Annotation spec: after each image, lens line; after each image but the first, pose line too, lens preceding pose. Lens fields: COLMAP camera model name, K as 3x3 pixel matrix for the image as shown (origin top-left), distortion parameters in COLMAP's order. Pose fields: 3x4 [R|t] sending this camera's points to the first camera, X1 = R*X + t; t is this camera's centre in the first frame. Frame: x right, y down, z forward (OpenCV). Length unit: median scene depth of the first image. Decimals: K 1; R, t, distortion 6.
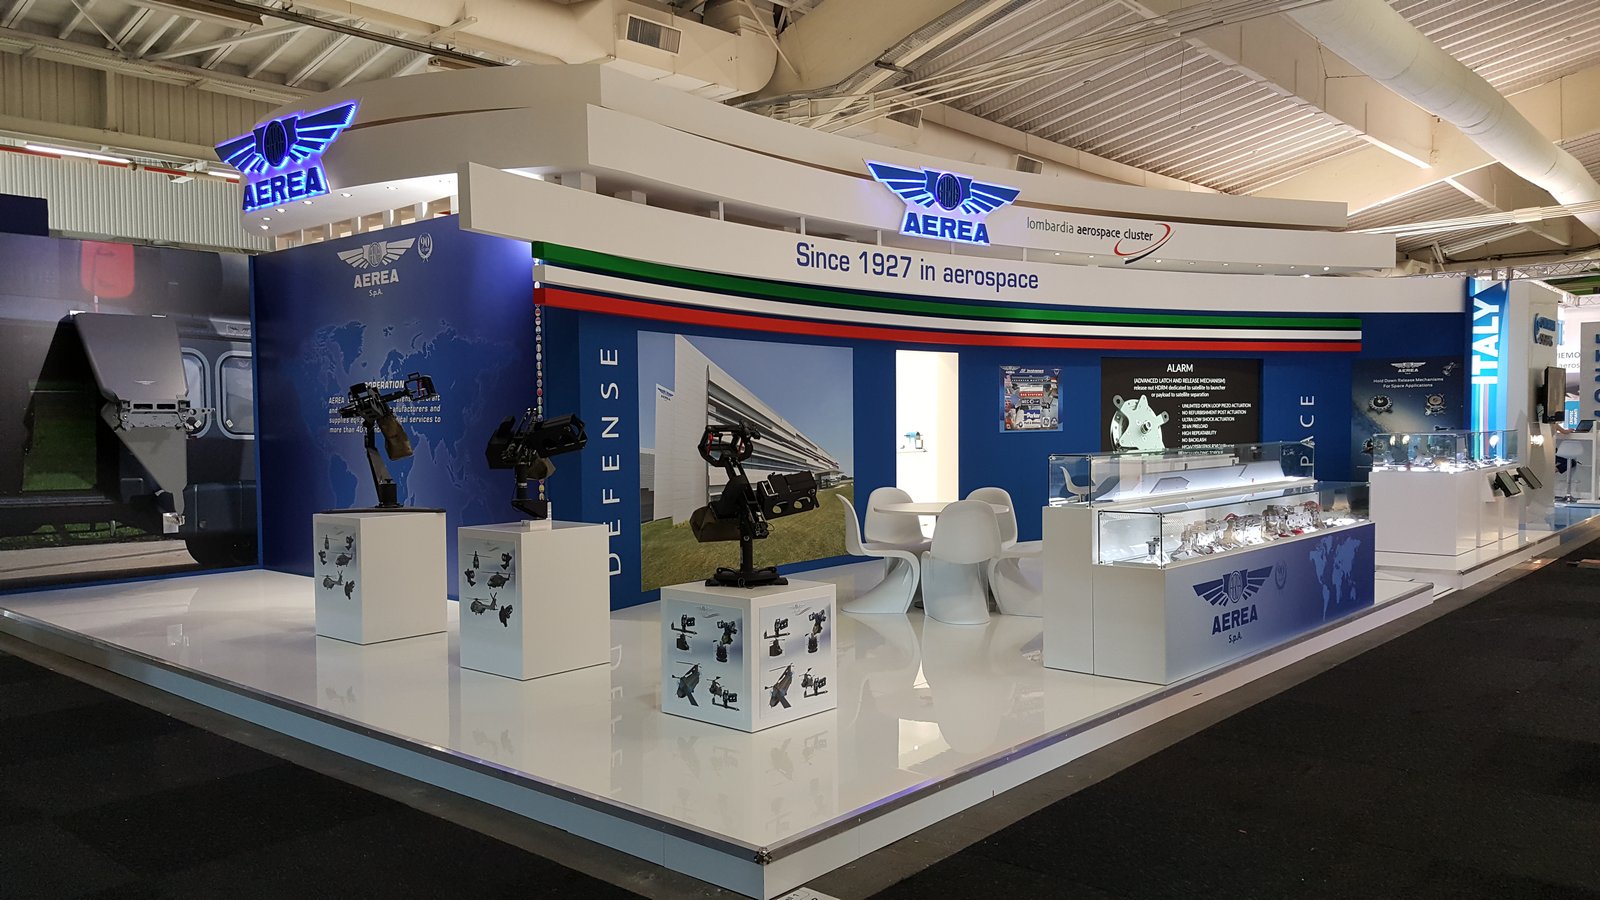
lens RADIAL K [[1257.7, 0, 800.0], [0, 1257.7, 450.0], [0, 0, 1]] dist [0.158590, -0.303578]
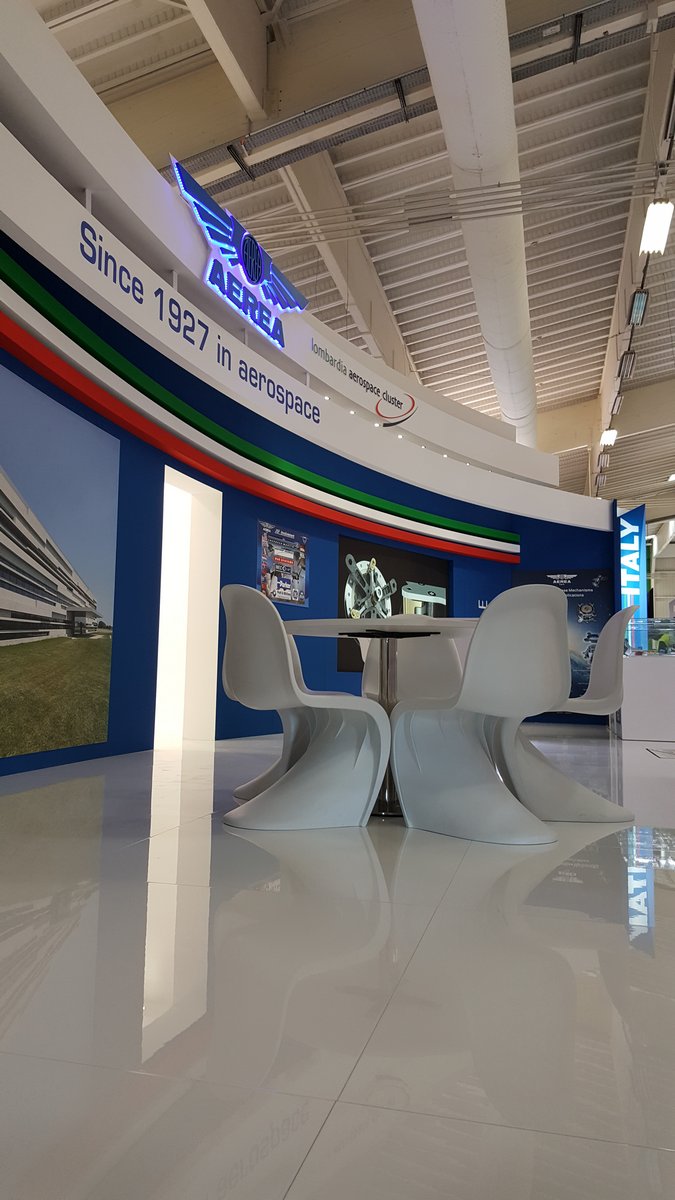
lens RADIAL K [[943.3, 0, 336.5], [0, 943.3, 569.1], [0, 0, 1]] dist [0.158590, -0.303578]
pose [[0.902474, 0.071651, 0.424743, -0.057951], [-0.013134, 0.990187, -0.139131, 0.051448], [-0.430543, 0.119984, 0.894559, 0.413541]]
